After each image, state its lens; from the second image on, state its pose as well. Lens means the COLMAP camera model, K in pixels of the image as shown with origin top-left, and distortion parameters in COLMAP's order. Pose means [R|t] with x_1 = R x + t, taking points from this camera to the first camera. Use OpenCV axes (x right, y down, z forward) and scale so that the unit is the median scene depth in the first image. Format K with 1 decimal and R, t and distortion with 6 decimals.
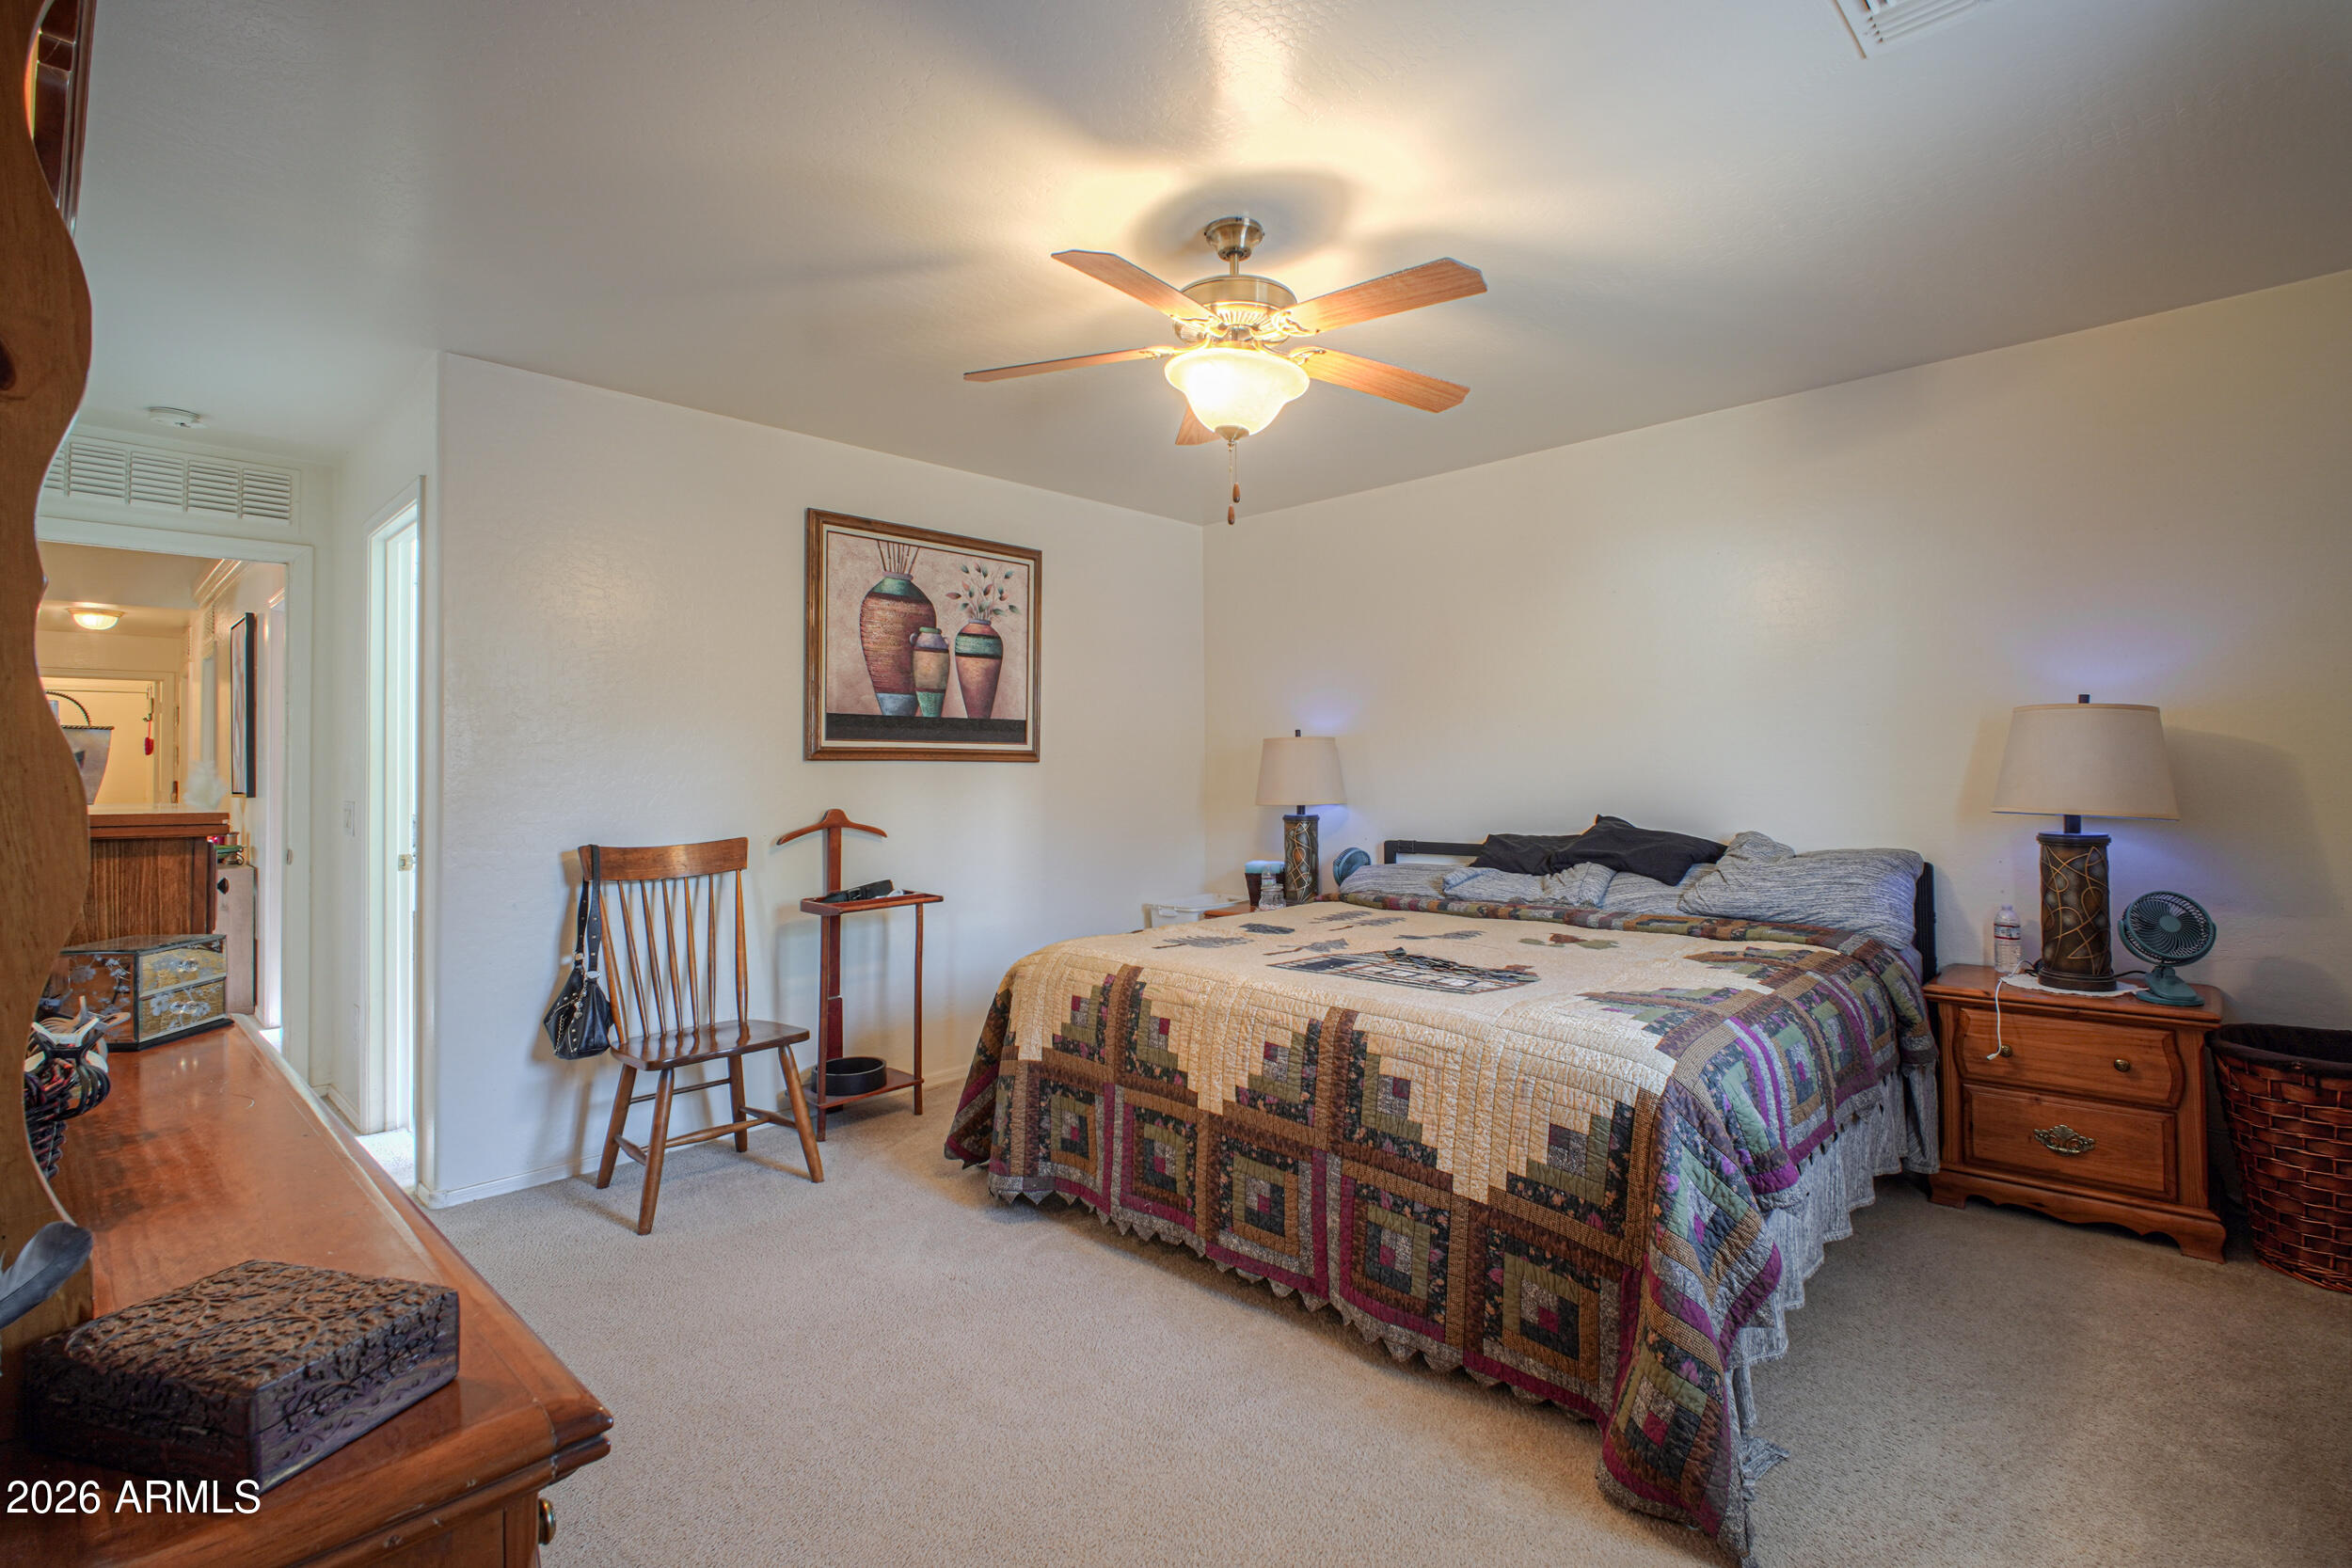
lens RADIAL K [[1078.7, 0, 1187.4], [0, 1078.7, 796.5], [0, 0, 1]] dist [0.012391, -0.015395]
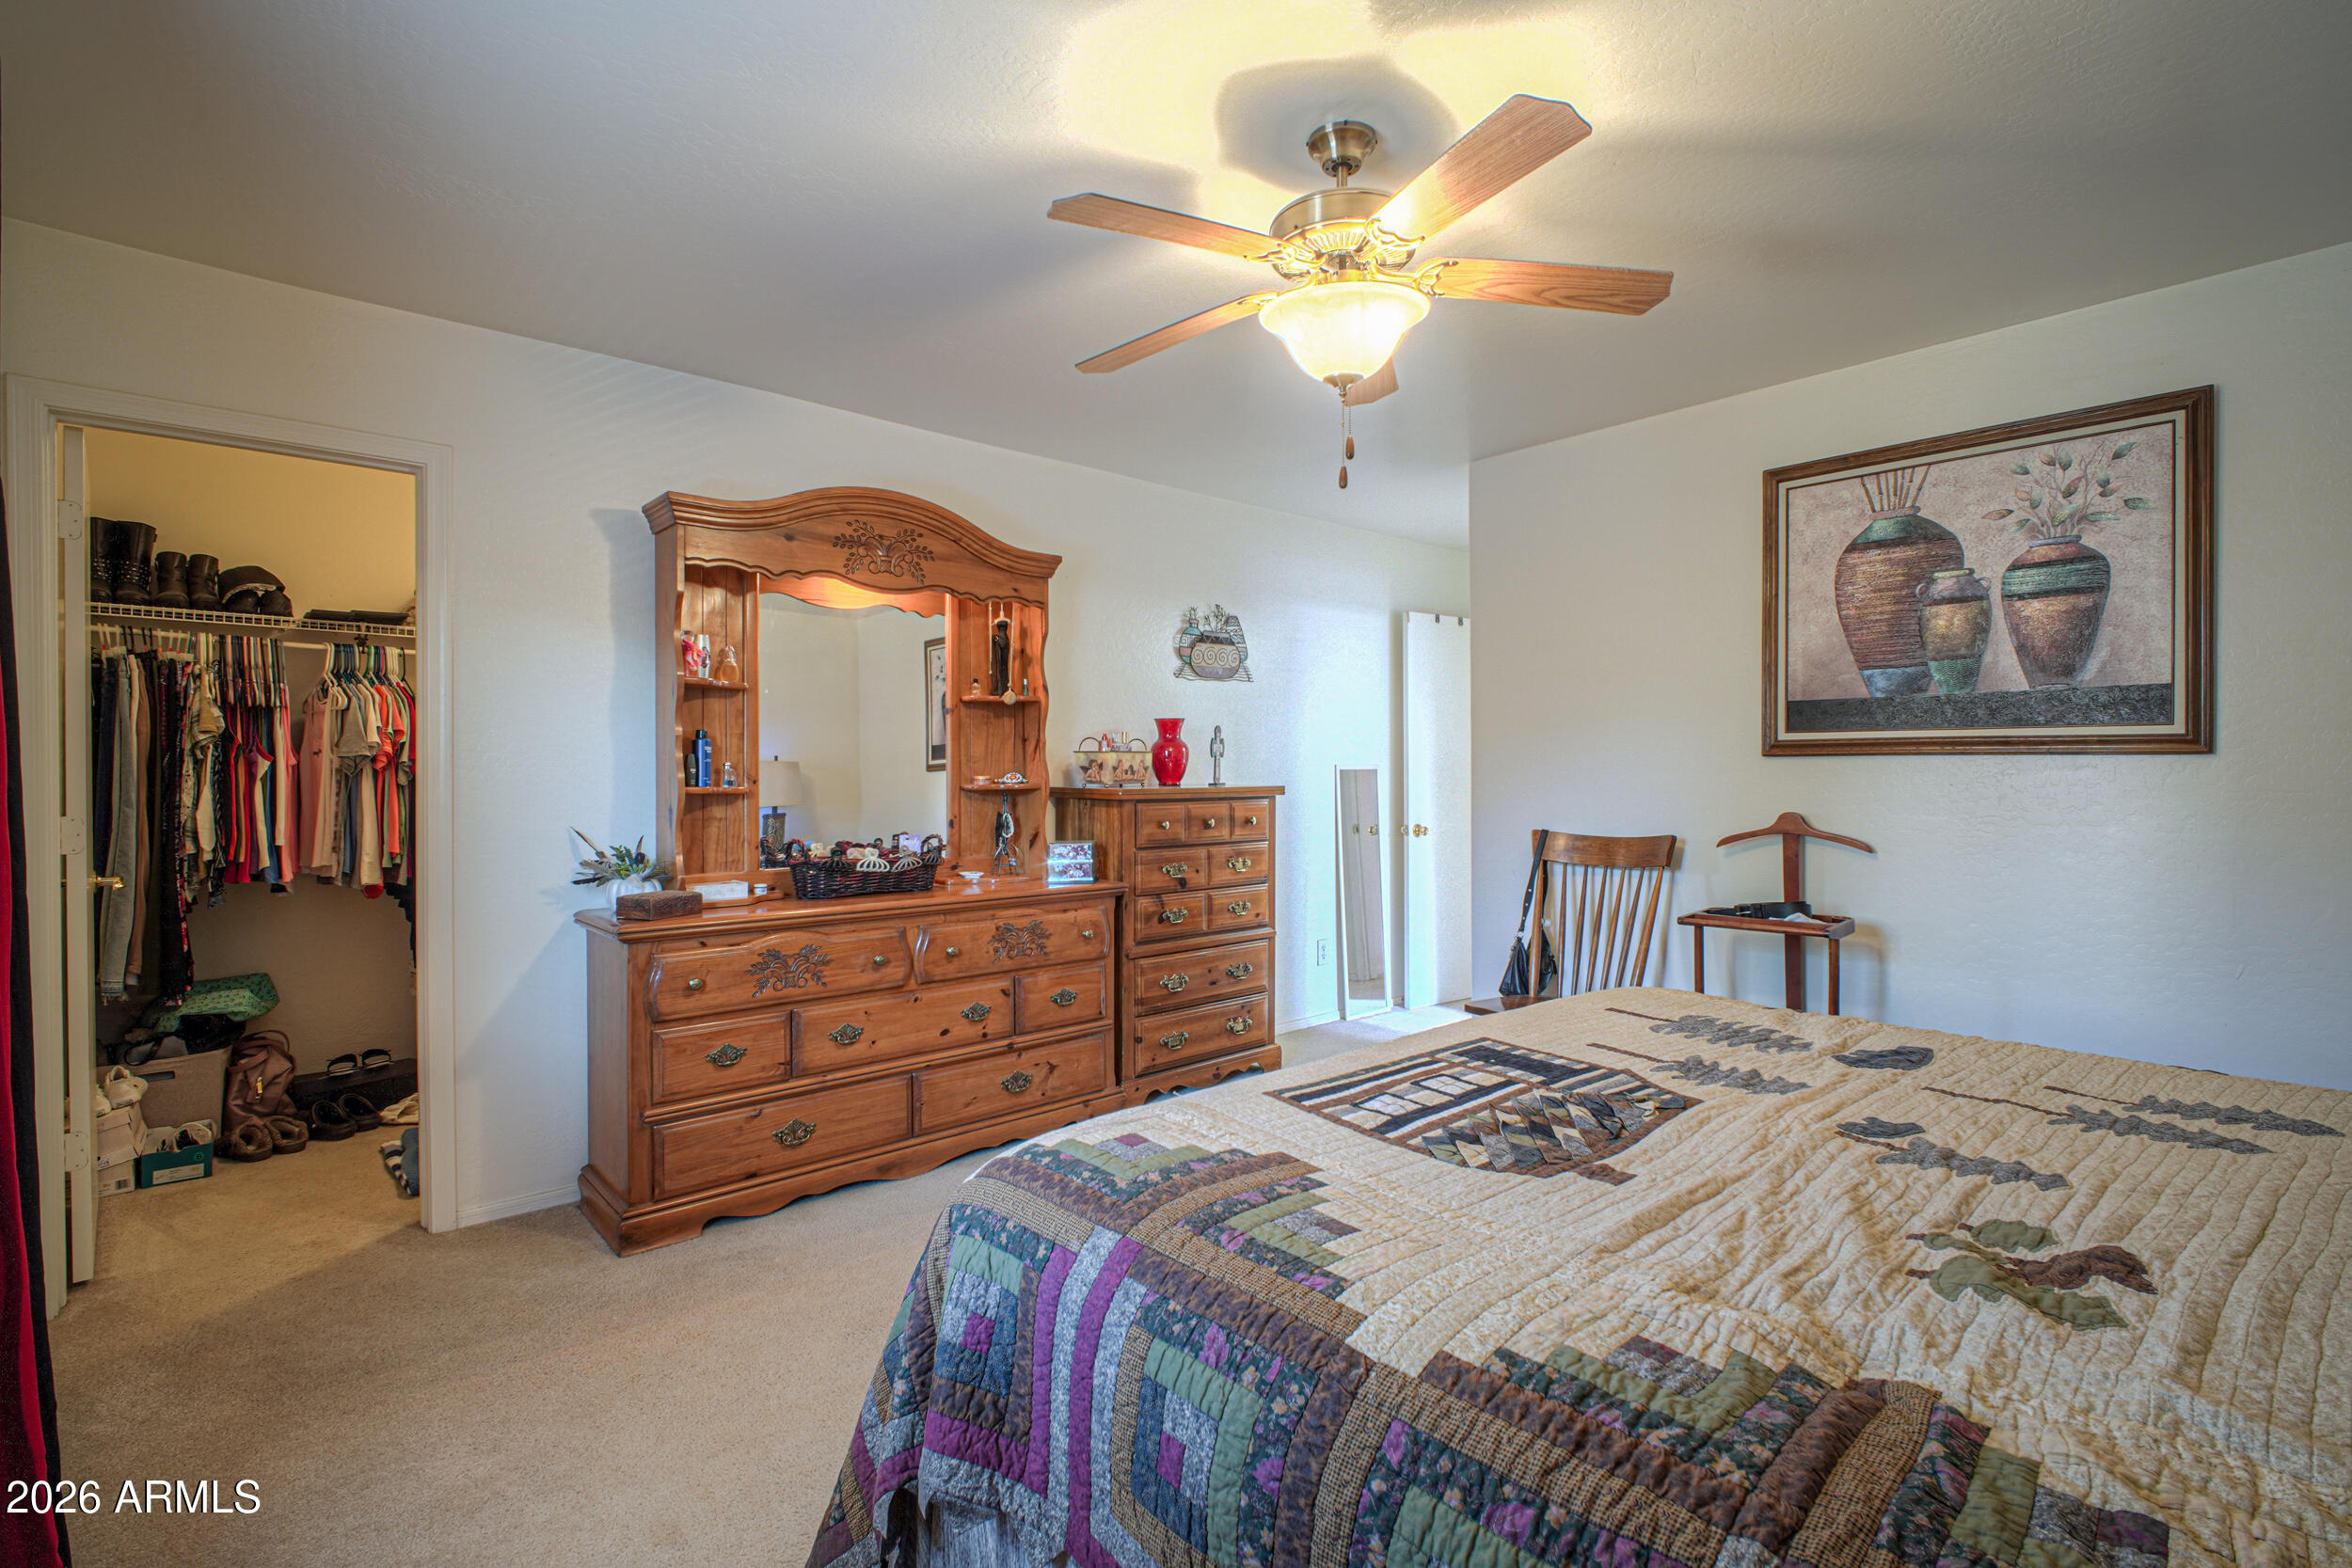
lens RADIAL K [[1078.7, 0, 1187.4], [0, 1078.7, 796.5], [0, 0, 1]] dist [0.012391, -0.015395]
pose [[-0.068718, 0.032400, -0.997110, 0.540651], [-0.017544, 0.999279, 0.033680, -0.021098], [0.997482, 0.019808, -0.068100, 0.561422]]
